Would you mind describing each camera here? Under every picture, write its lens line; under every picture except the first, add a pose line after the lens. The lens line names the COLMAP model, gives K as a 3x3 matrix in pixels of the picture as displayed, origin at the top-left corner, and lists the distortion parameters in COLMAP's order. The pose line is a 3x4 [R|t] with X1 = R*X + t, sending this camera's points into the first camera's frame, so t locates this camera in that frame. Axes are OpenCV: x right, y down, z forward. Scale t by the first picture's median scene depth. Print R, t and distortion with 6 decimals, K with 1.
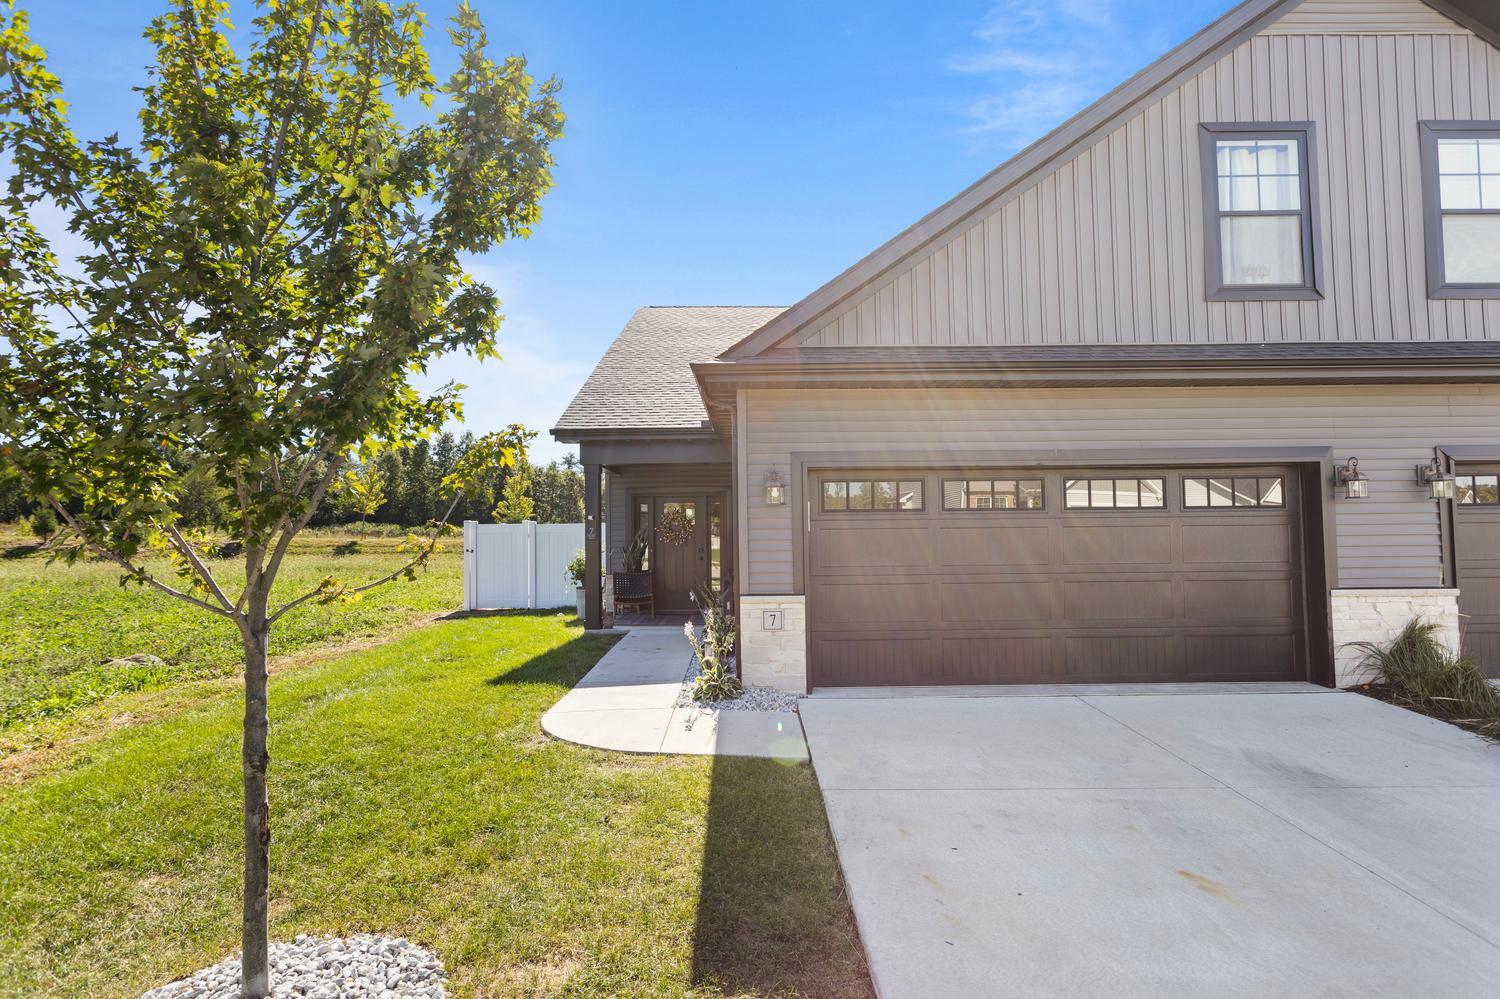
lens RADIAL K [[815.4, 0, 751.8], [0, 815.4, 492.2], [0, 0, 1]] dist [0.004448, 0.000790]
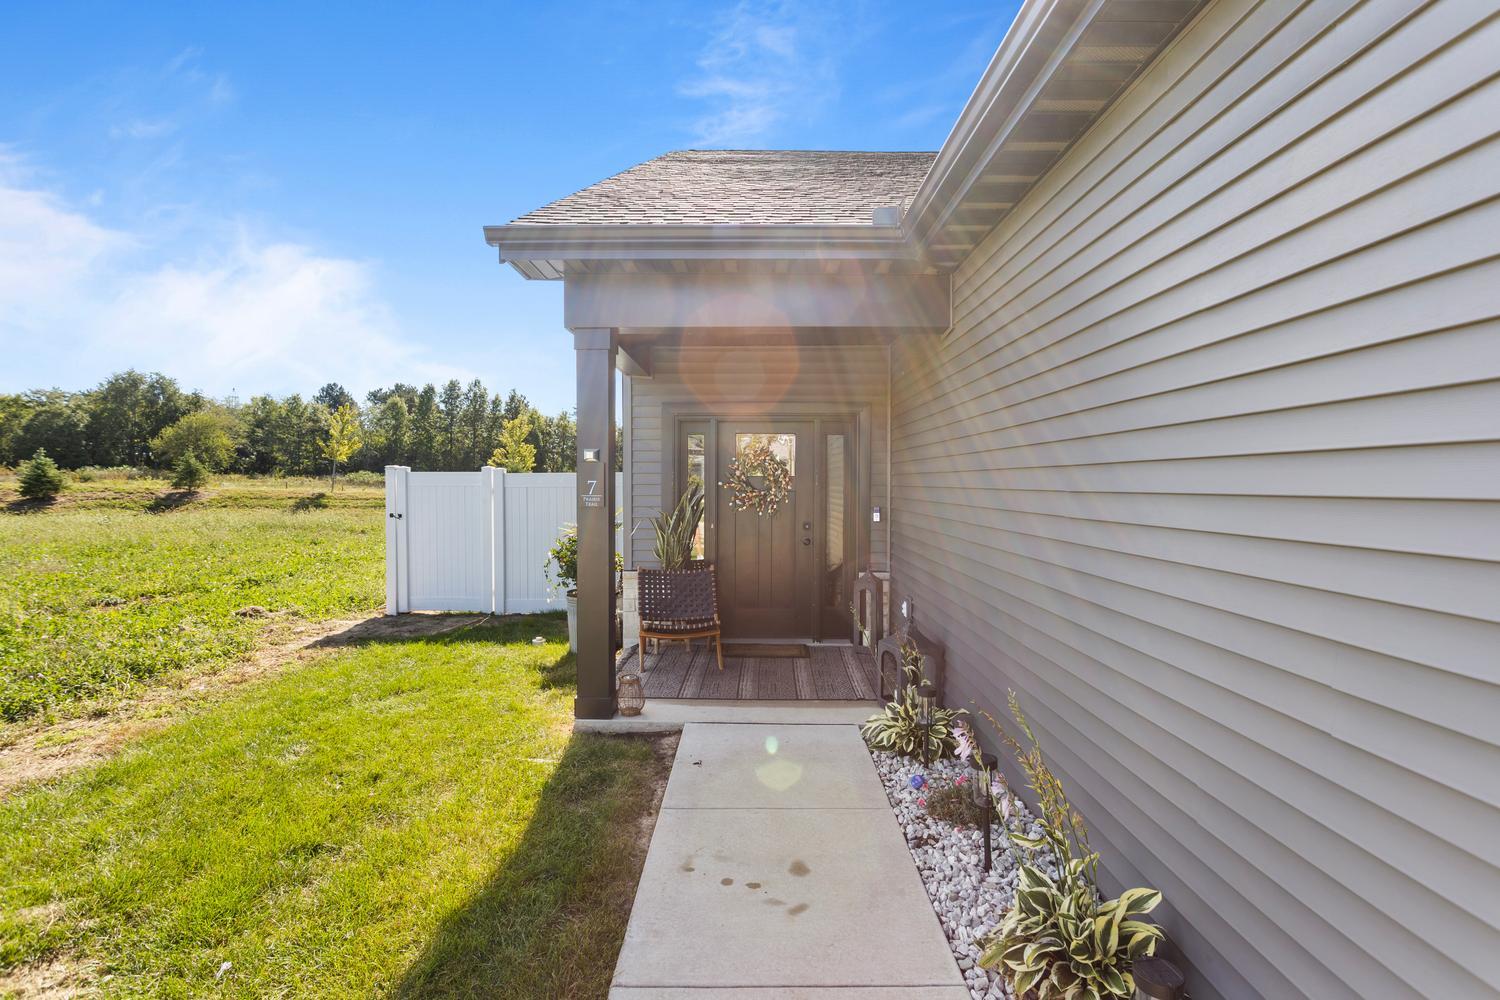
lens RADIAL K [[747.2, 0, 741.4], [0, 747.2, 496.8], [0, 0, 1]] dist [-0.001158, -0.000034]
pose [[0.999797, 0.015209, -0.013231, -0.100501], [-0.014370, 0.998014, 0.061335, 0.024448], [0.014138, -0.061132, 0.998030, 0.540762]]
